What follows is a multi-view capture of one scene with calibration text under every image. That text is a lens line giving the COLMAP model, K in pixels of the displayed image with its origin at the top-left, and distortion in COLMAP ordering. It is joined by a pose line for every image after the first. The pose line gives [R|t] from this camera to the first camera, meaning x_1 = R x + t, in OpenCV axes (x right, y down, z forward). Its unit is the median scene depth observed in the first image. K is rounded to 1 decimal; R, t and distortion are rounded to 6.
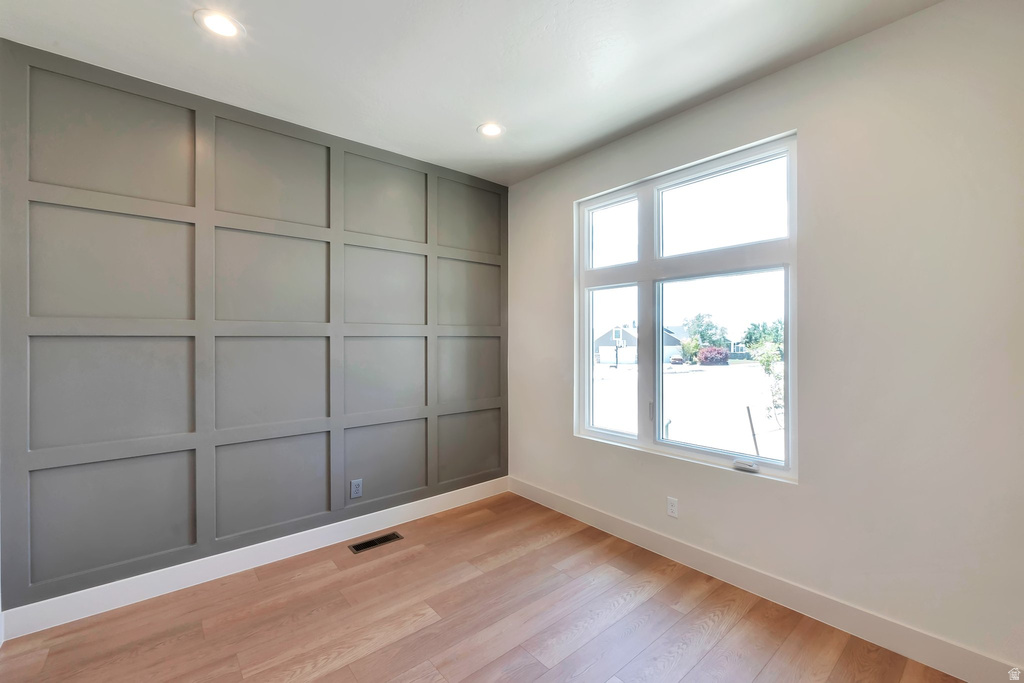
lens RADIAL K [[426.9, 0, 512.0], [0, 426.9, 341.5], [0, 0, 1]] dist [0.000096, 0.000116]
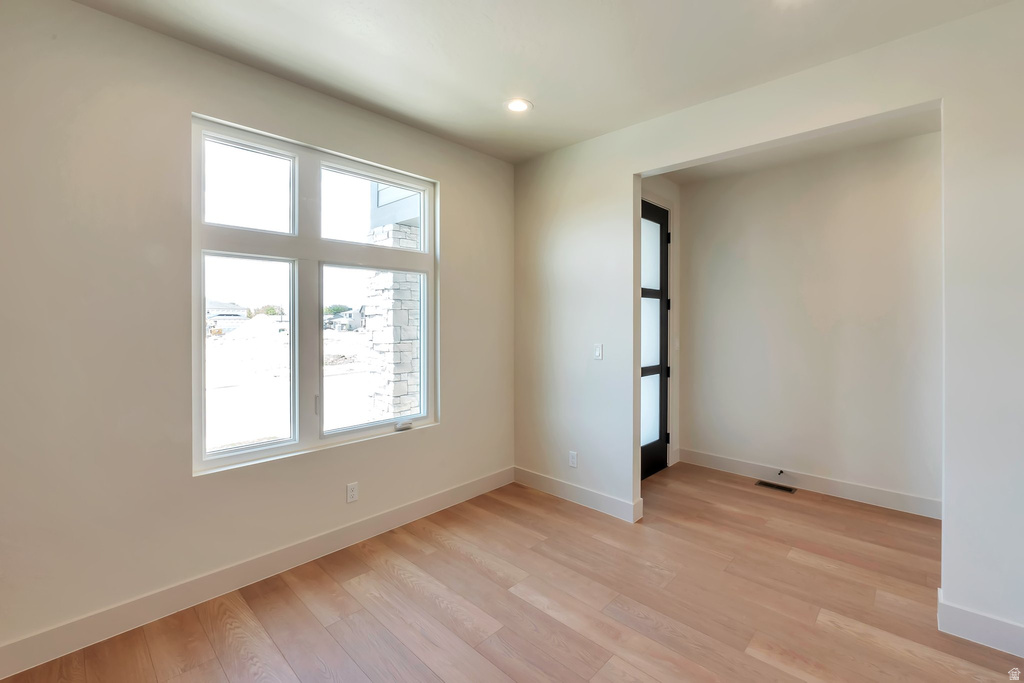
lens RADIAL K [[441.8, 0, 516.1], [0, 441.8, 322.4], [0, 0, 1]] dist [0.000858, 0.000137]
pose [[-0.116705, -0.004201, 0.993158, -0.686139], [0.003788, 0.999982, 0.004675, -0.016117], [-0.993159, 0.004307, -0.116687, 0.718027]]
